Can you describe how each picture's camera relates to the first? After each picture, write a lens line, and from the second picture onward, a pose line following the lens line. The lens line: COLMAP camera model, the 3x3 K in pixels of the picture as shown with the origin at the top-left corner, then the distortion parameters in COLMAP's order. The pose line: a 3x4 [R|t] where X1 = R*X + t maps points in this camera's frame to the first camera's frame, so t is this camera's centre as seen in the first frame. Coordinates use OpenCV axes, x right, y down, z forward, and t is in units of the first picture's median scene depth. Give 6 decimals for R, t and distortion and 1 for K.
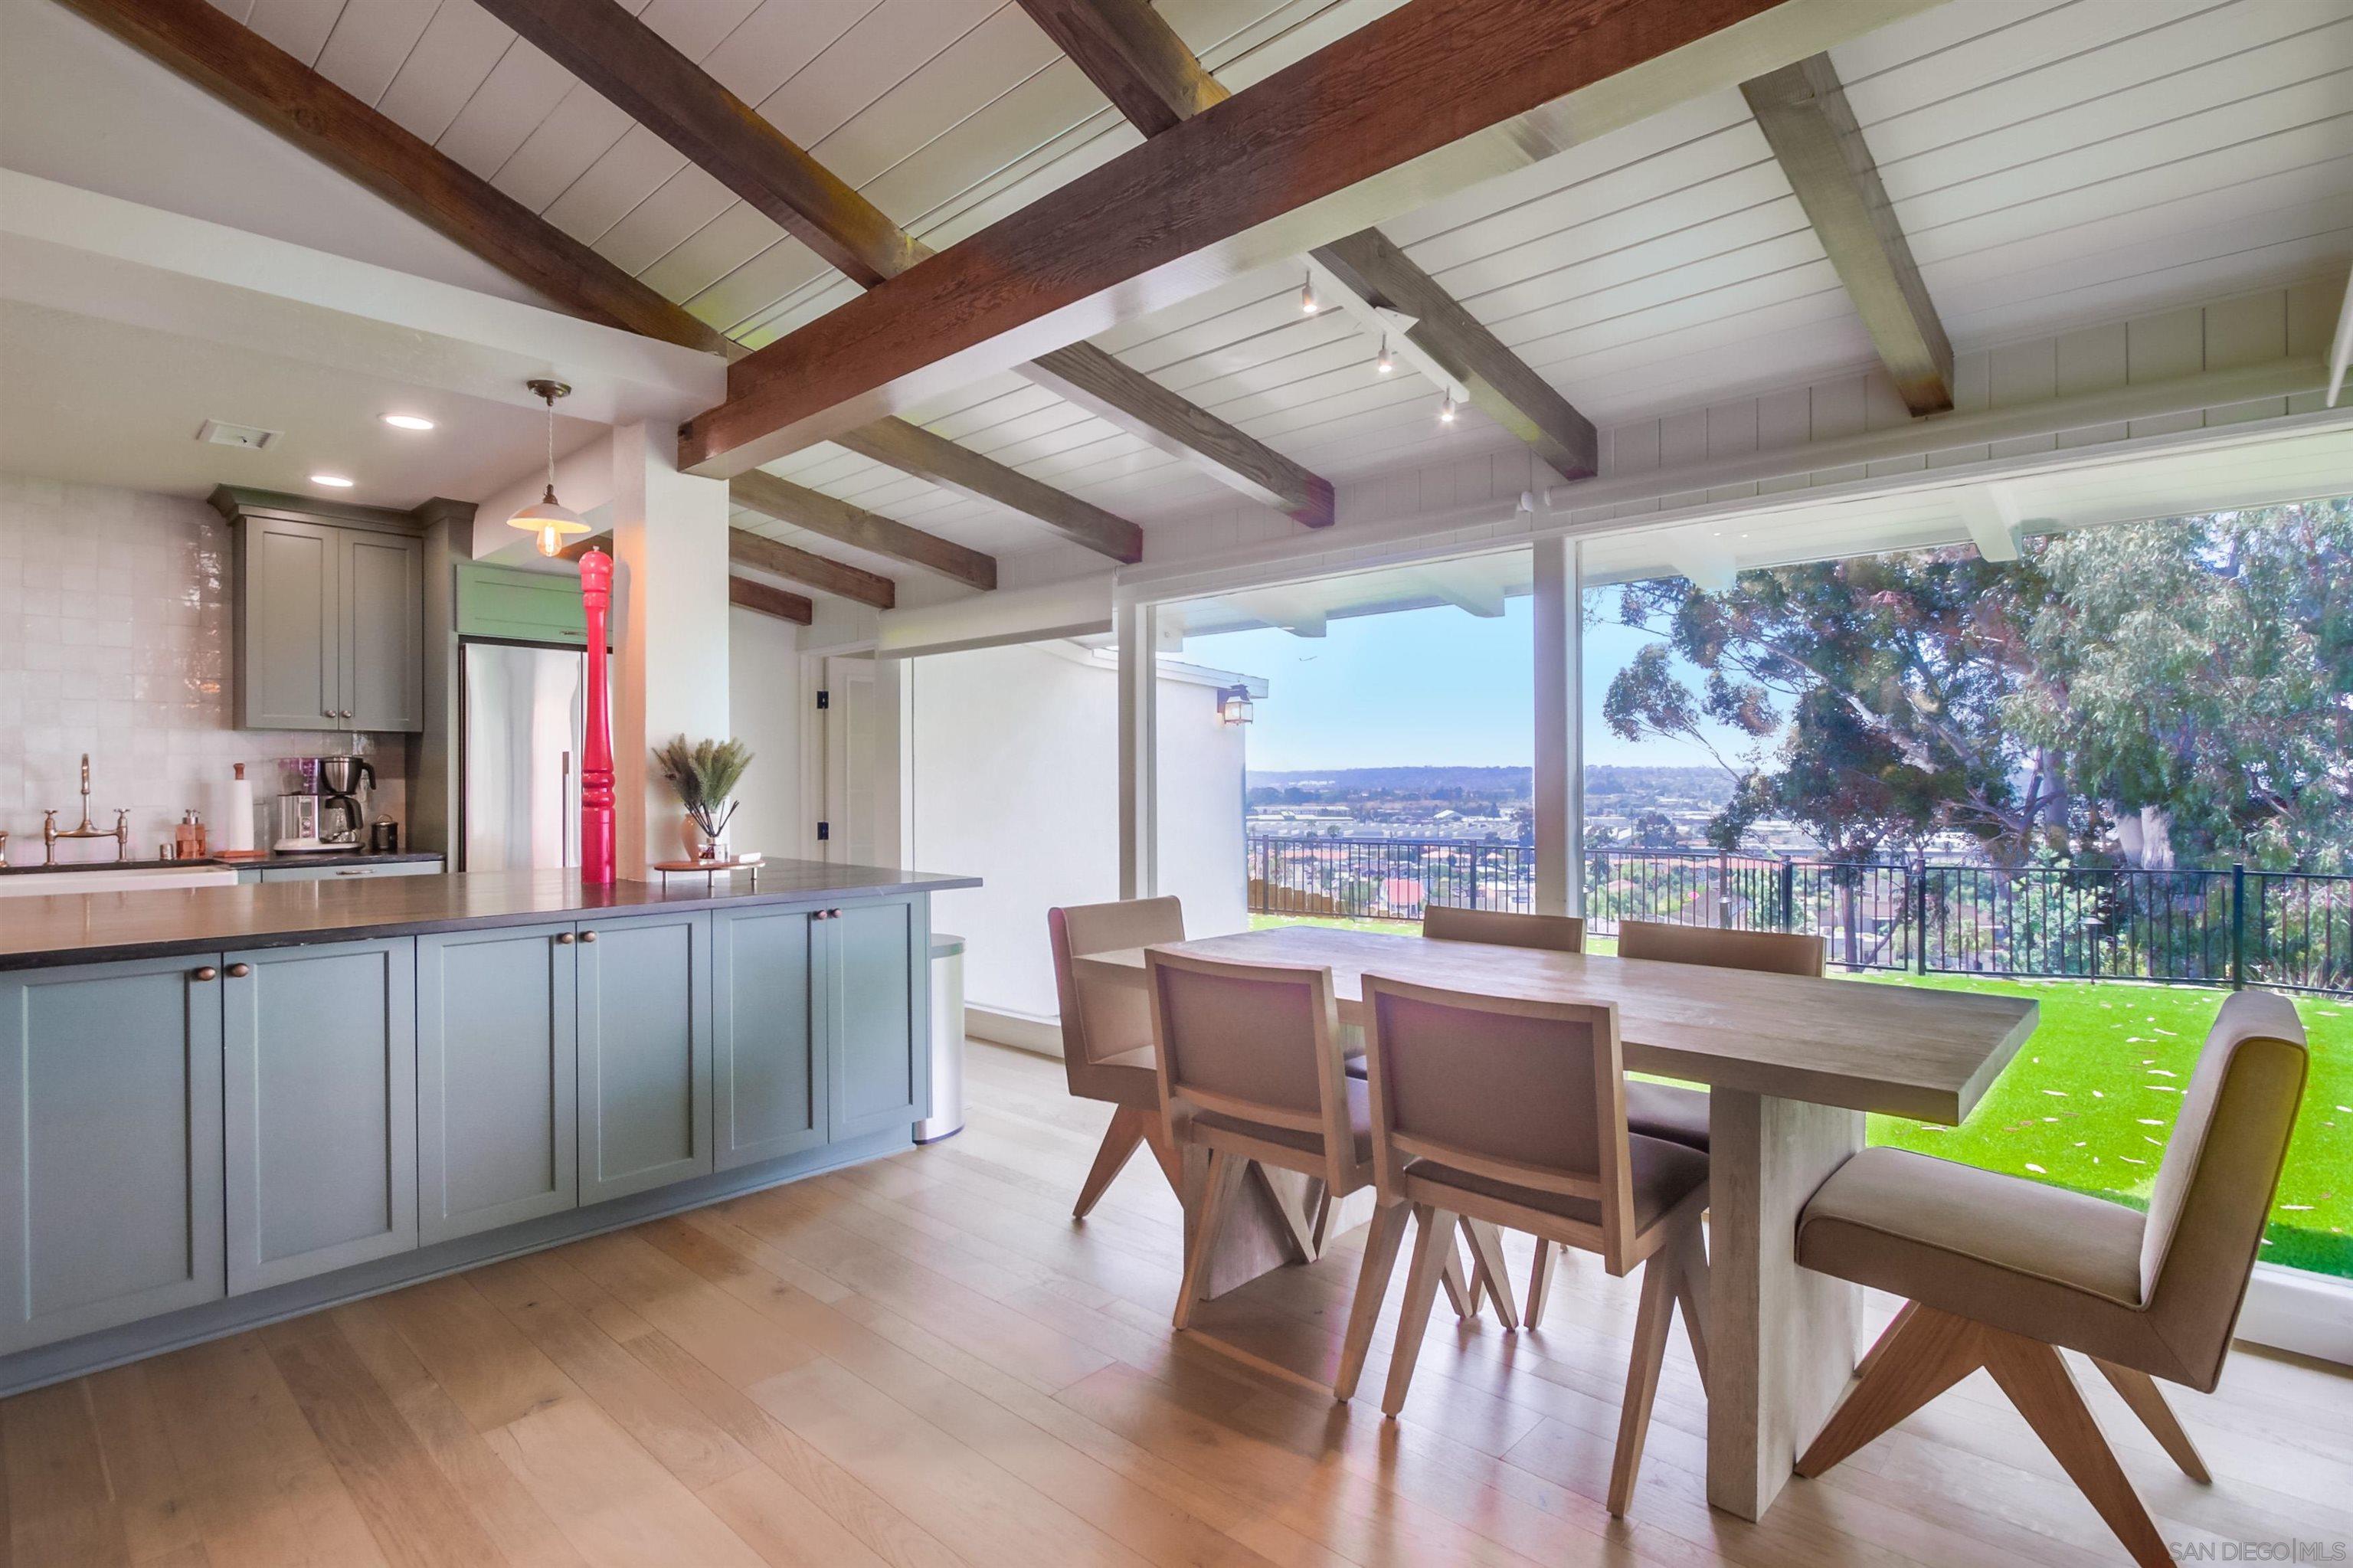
lens RADIAL K [[1143.2, 0, 1168.7], [0, 1143.2, 776.4], [0, 0, 1]] dist [-0.013430, -0.000248]
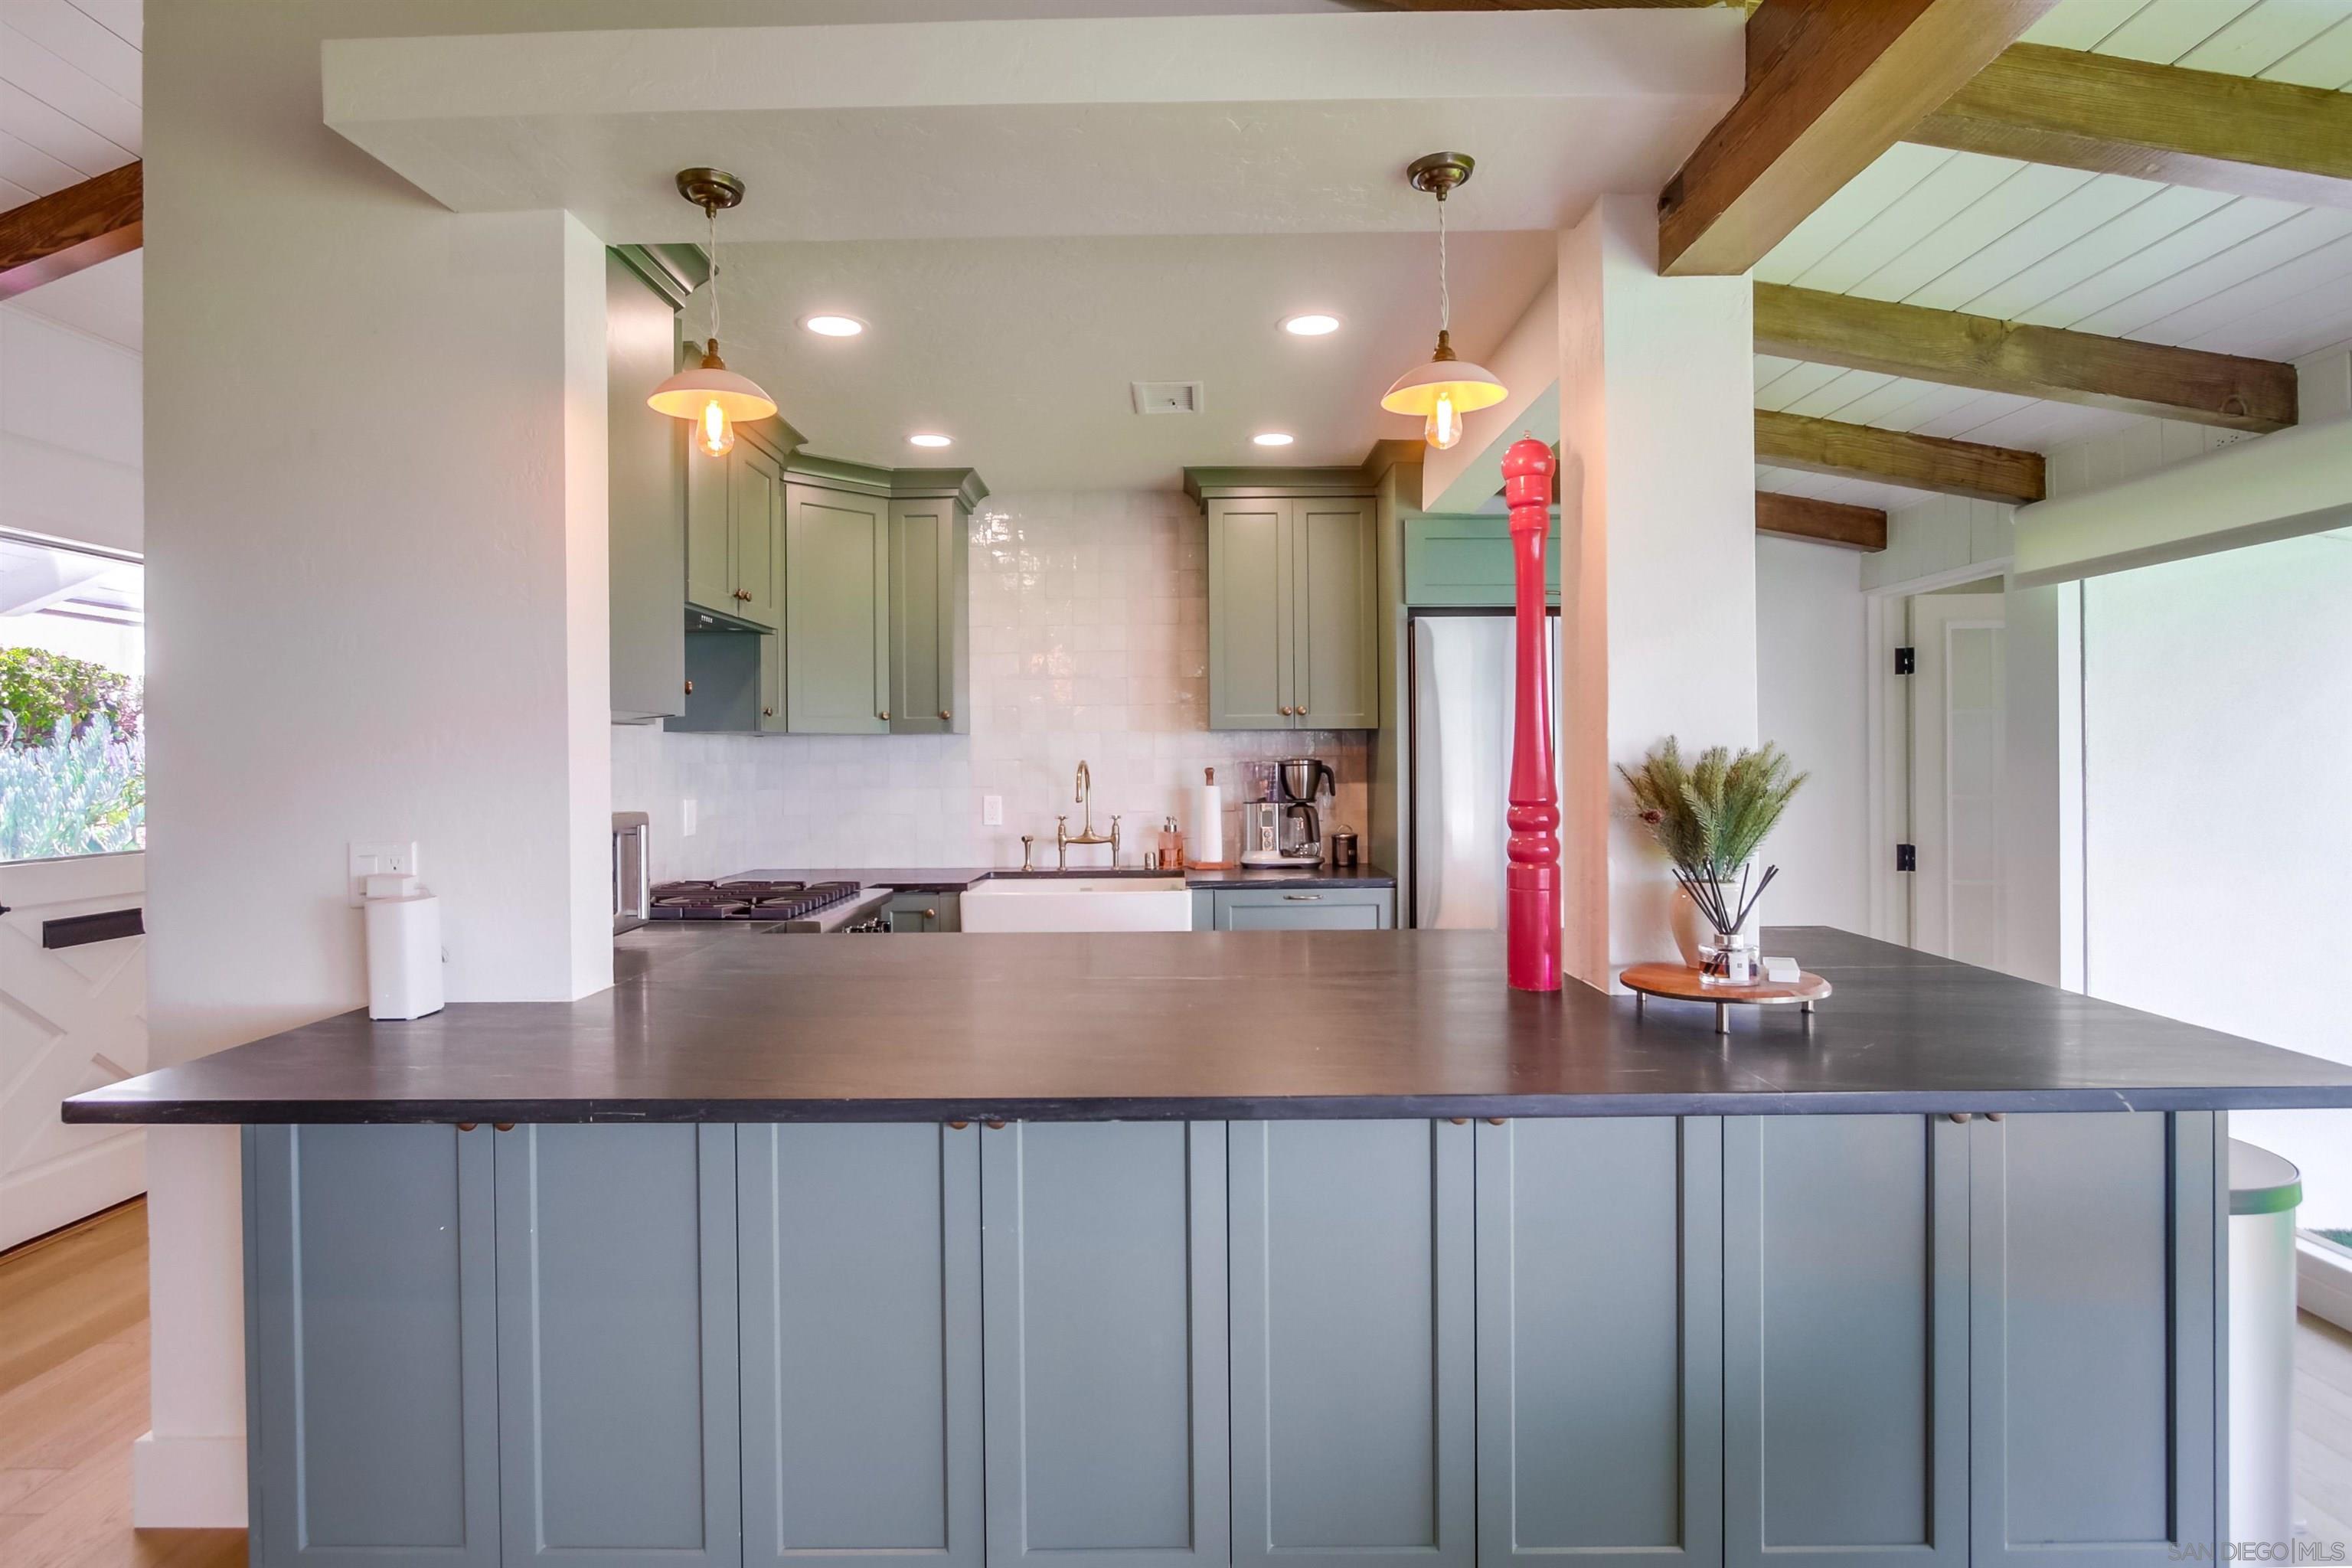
lens RADIAL K [[1190.0, 0, 1178.9], [0, 1190.0, 758.8], [0, 0, 1]] dist [-0.016167, 0.000974]
pose [[0.678854, -0.001438, -0.734272, -0.134116], [0.007179, 0.999963, 0.004679, -0.025929], [0.734238, -0.008447, 0.678839, 0.352186]]
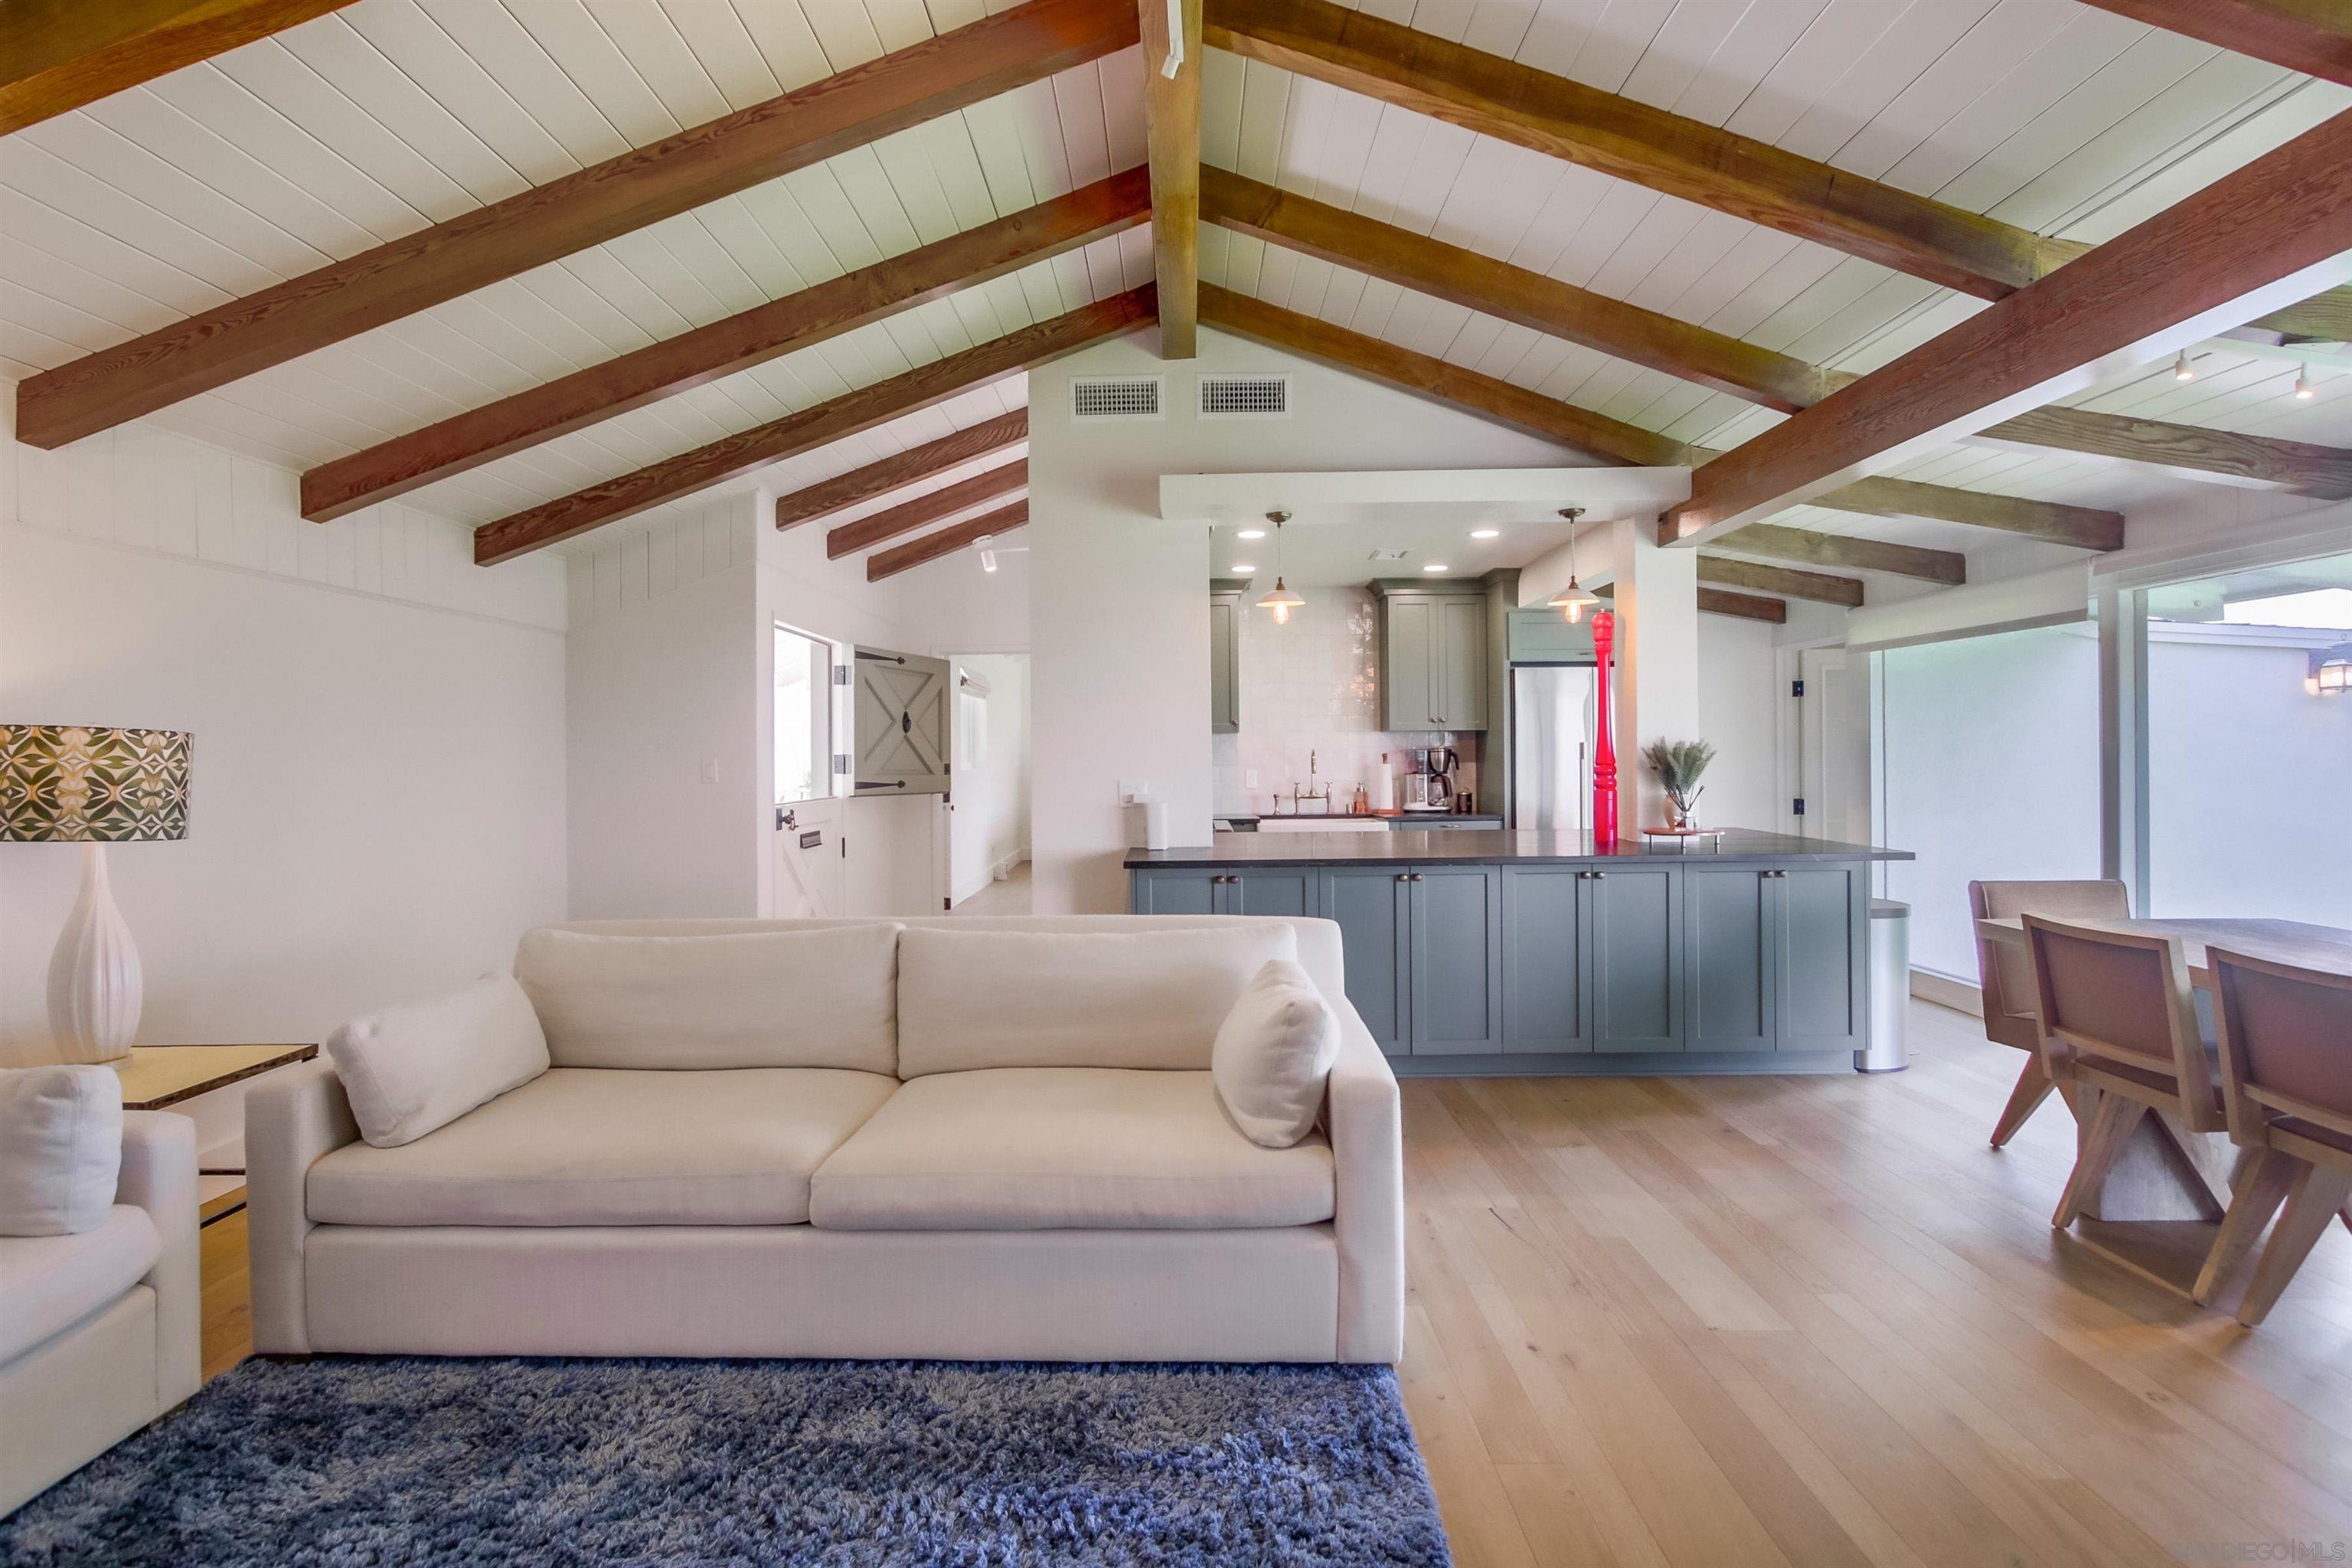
lens RADIAL K [[1147.8, 0, 1175.5], [0, 1147.8, 757.4], [0, 0, 1]] dist [-0.012902, 0.000398]
pose [[0.680149, 0.000014, -0.733074, 0.159839], [0.009162, 0.999922, 0.008519, -0.024394], [0.733017, -0.012511, 0.680095, -0.319849]]
